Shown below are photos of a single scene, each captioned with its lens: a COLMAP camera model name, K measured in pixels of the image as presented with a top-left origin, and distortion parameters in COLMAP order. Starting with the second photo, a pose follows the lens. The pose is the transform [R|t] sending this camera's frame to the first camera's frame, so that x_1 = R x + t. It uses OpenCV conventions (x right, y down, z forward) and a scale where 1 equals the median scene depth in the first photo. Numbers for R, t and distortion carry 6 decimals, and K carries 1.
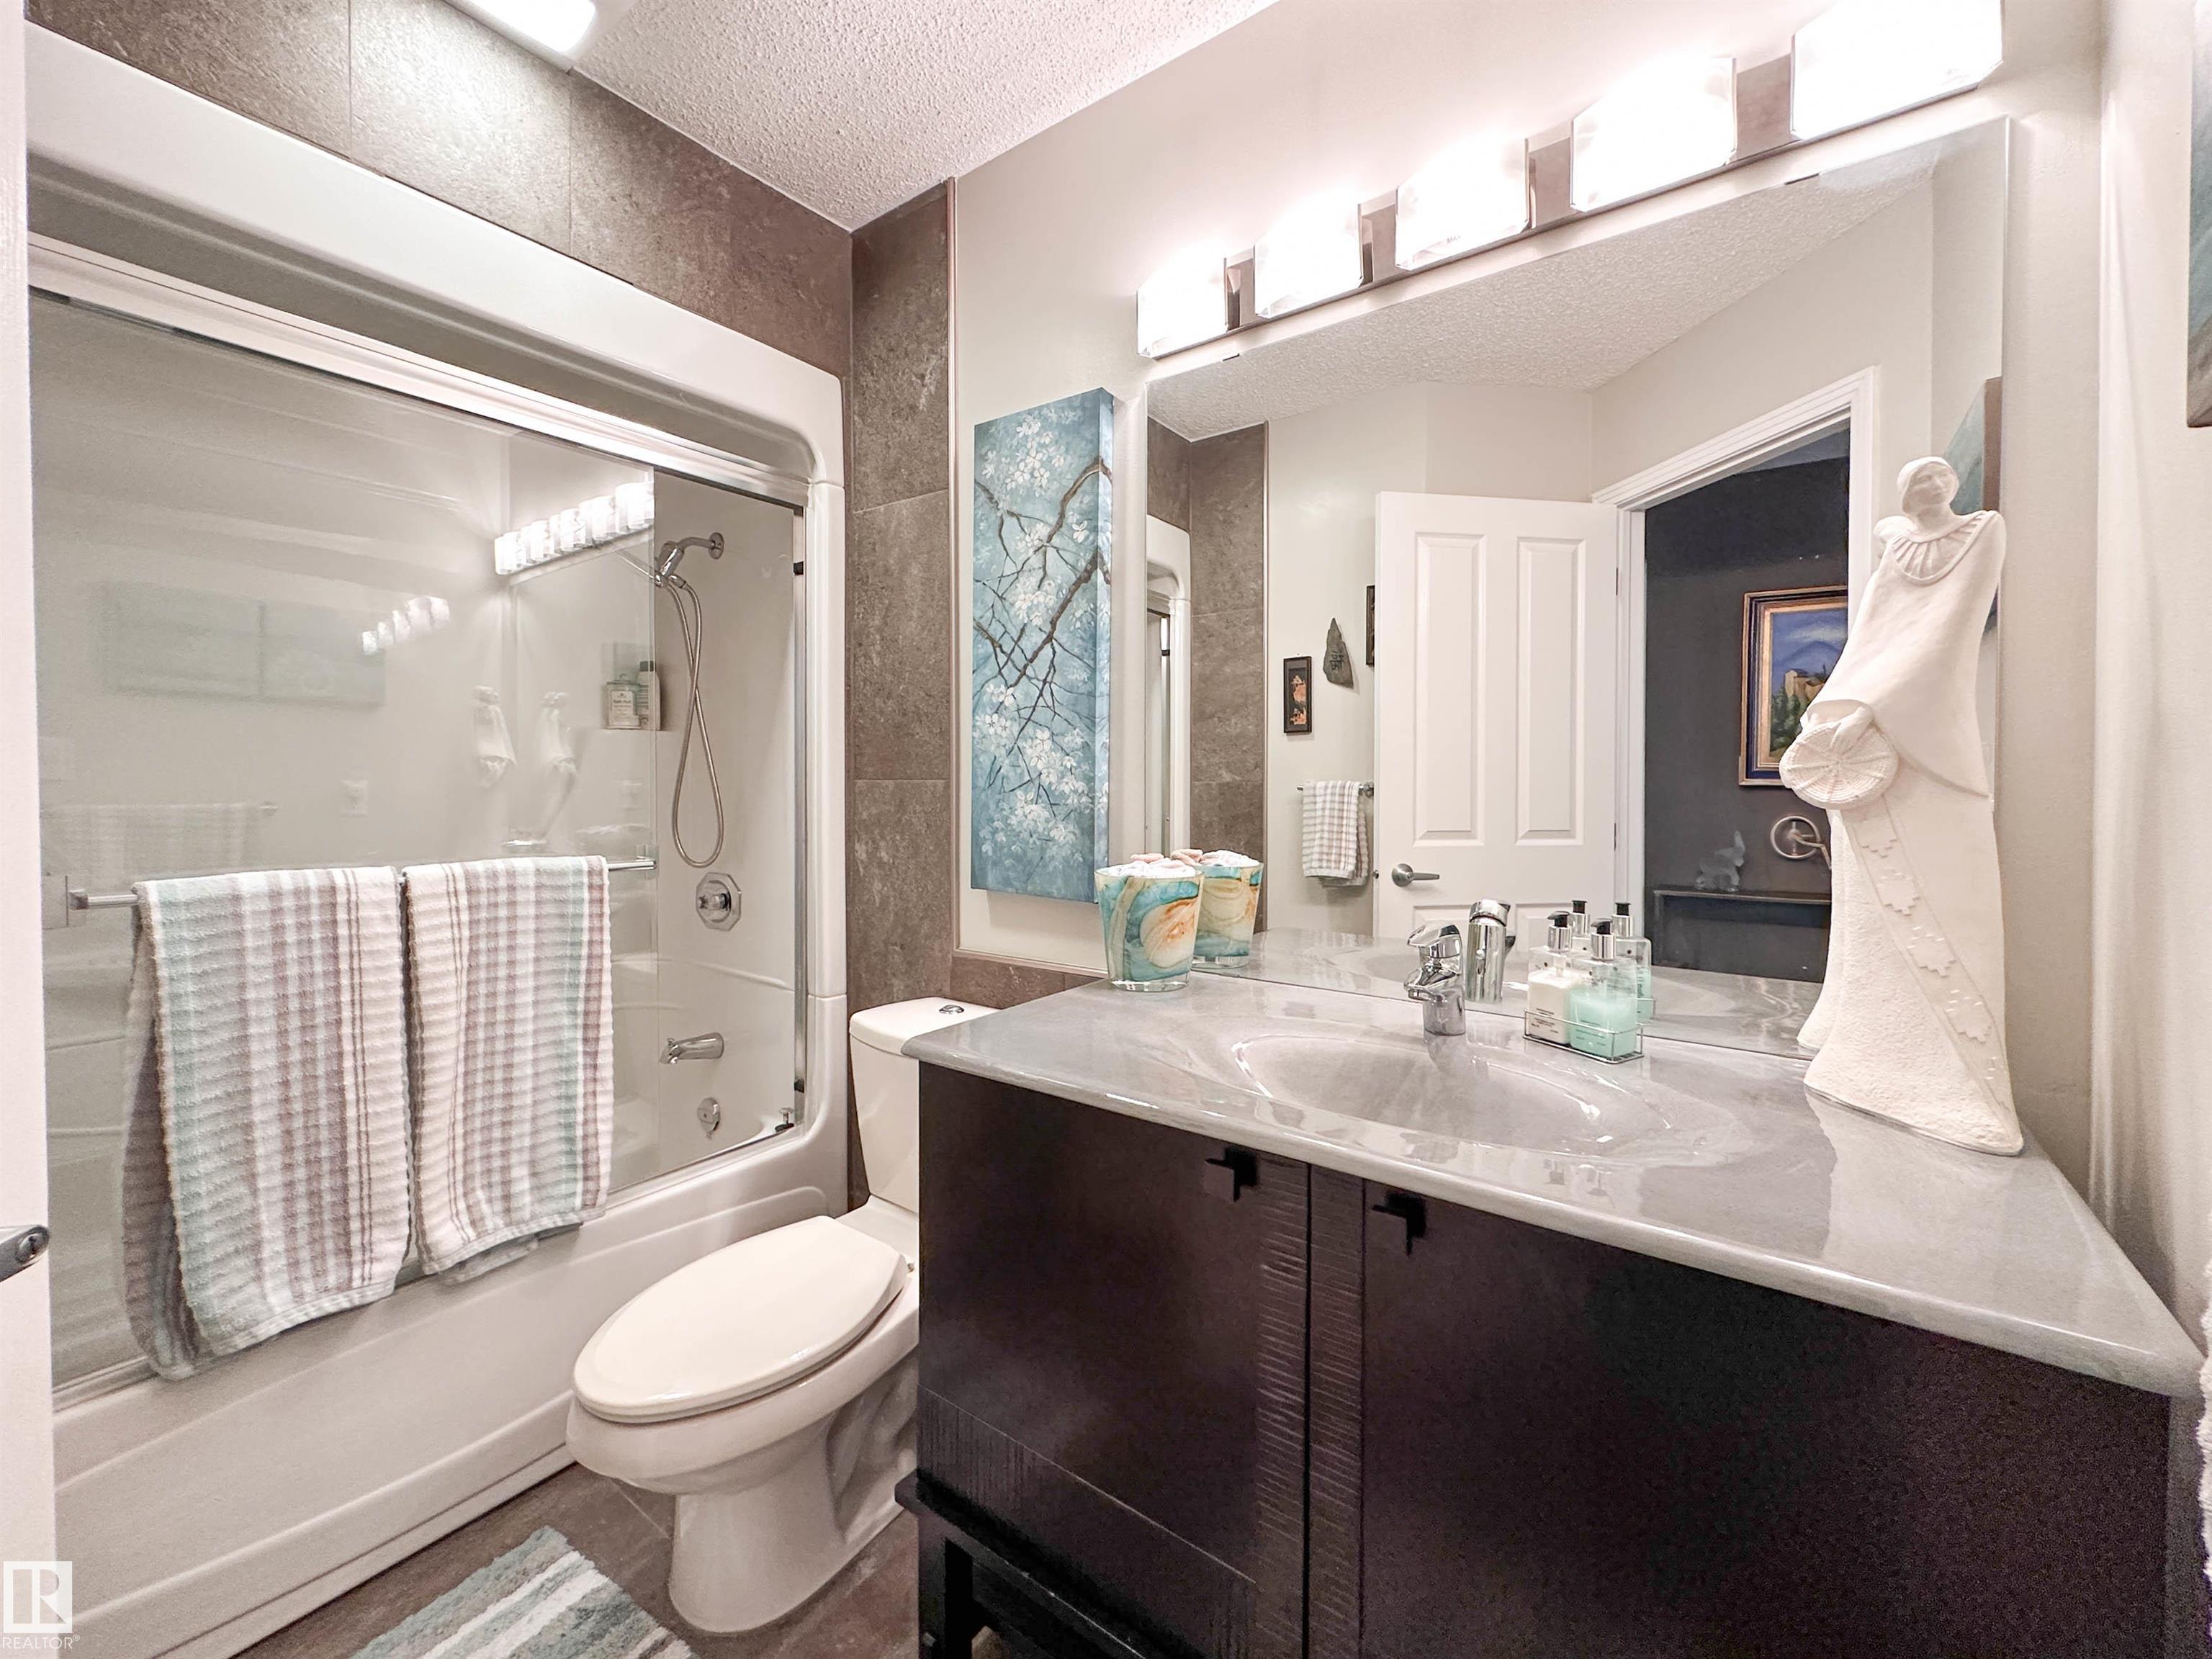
lens RADIAL K [[895.8, 0, 1106.2], [0, 895.8, 821.0], [0, 0, 1]] dist [-0.003490, -0.000098]
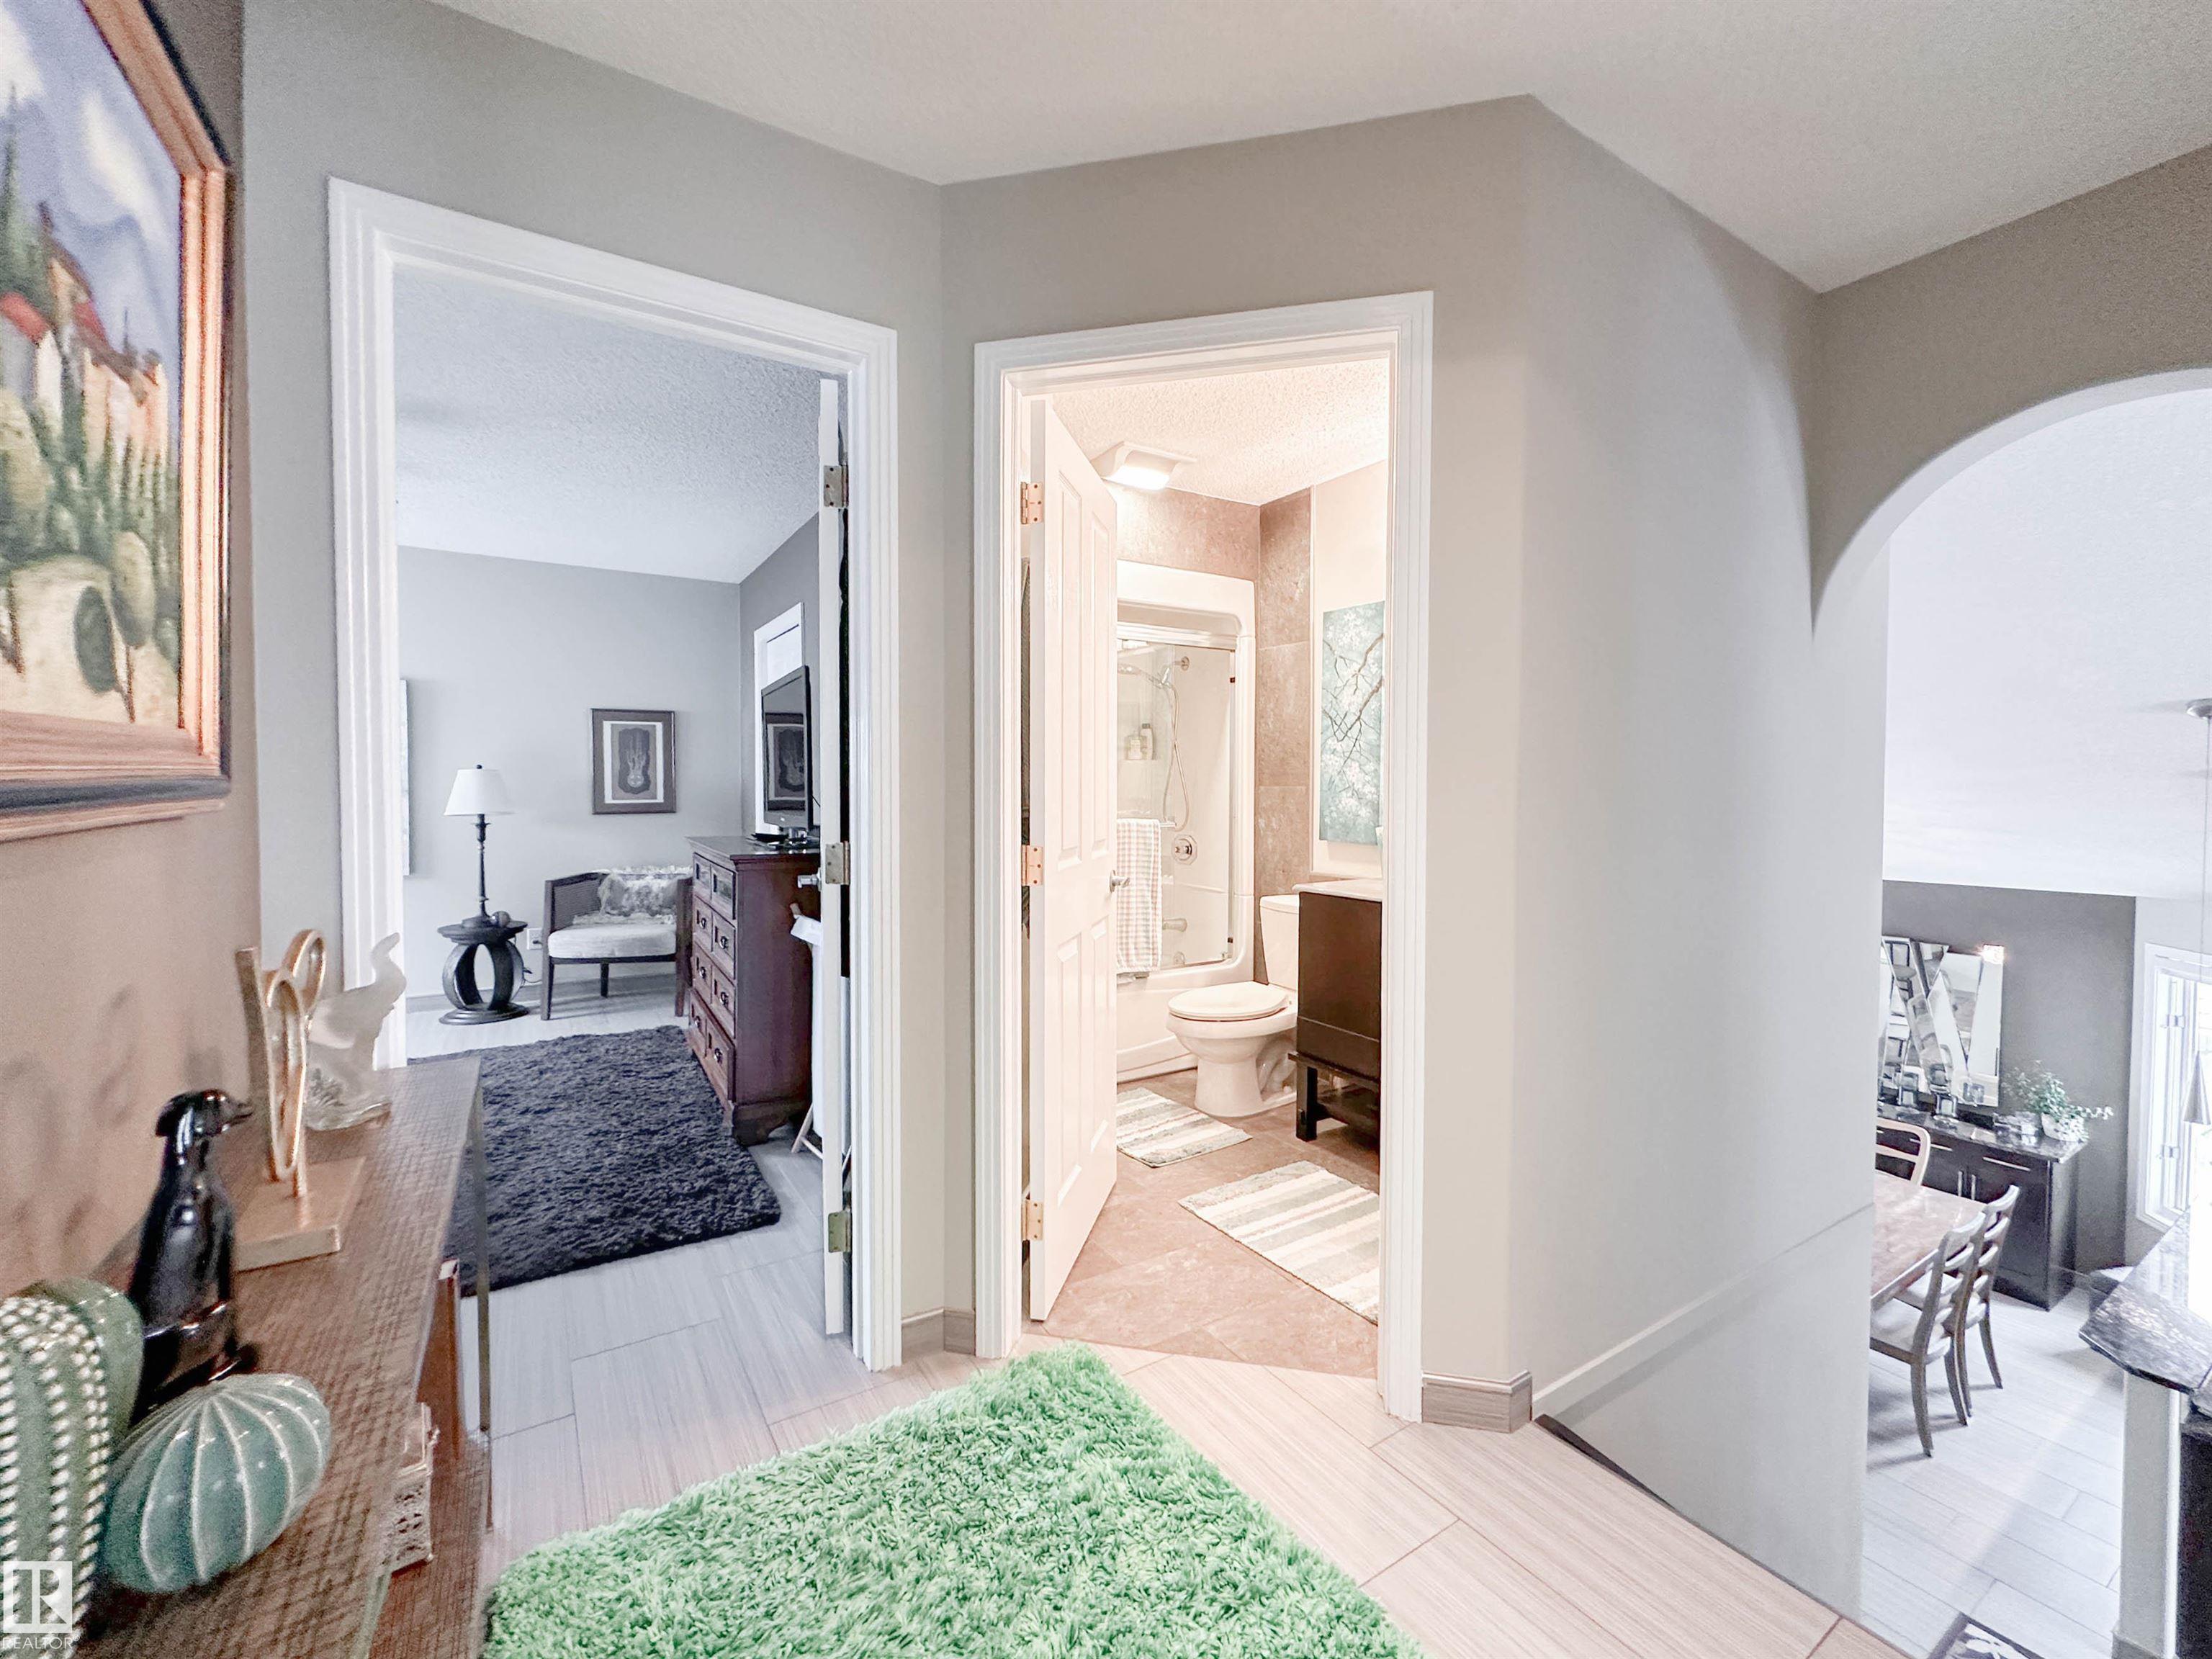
lens RADIAL K [[912.7, 0, 1094.2], [0, 912.7, 807.0], [0, 0, 1]] dist [0.001017, 0.000352]
pose [[0.924093, 0.007639, -0.382092, 0.170093], [-0.014967, 0.999757, -0.016210, 0.042111], [0.381875, 0.020698, 0.923982, -1.122000]]
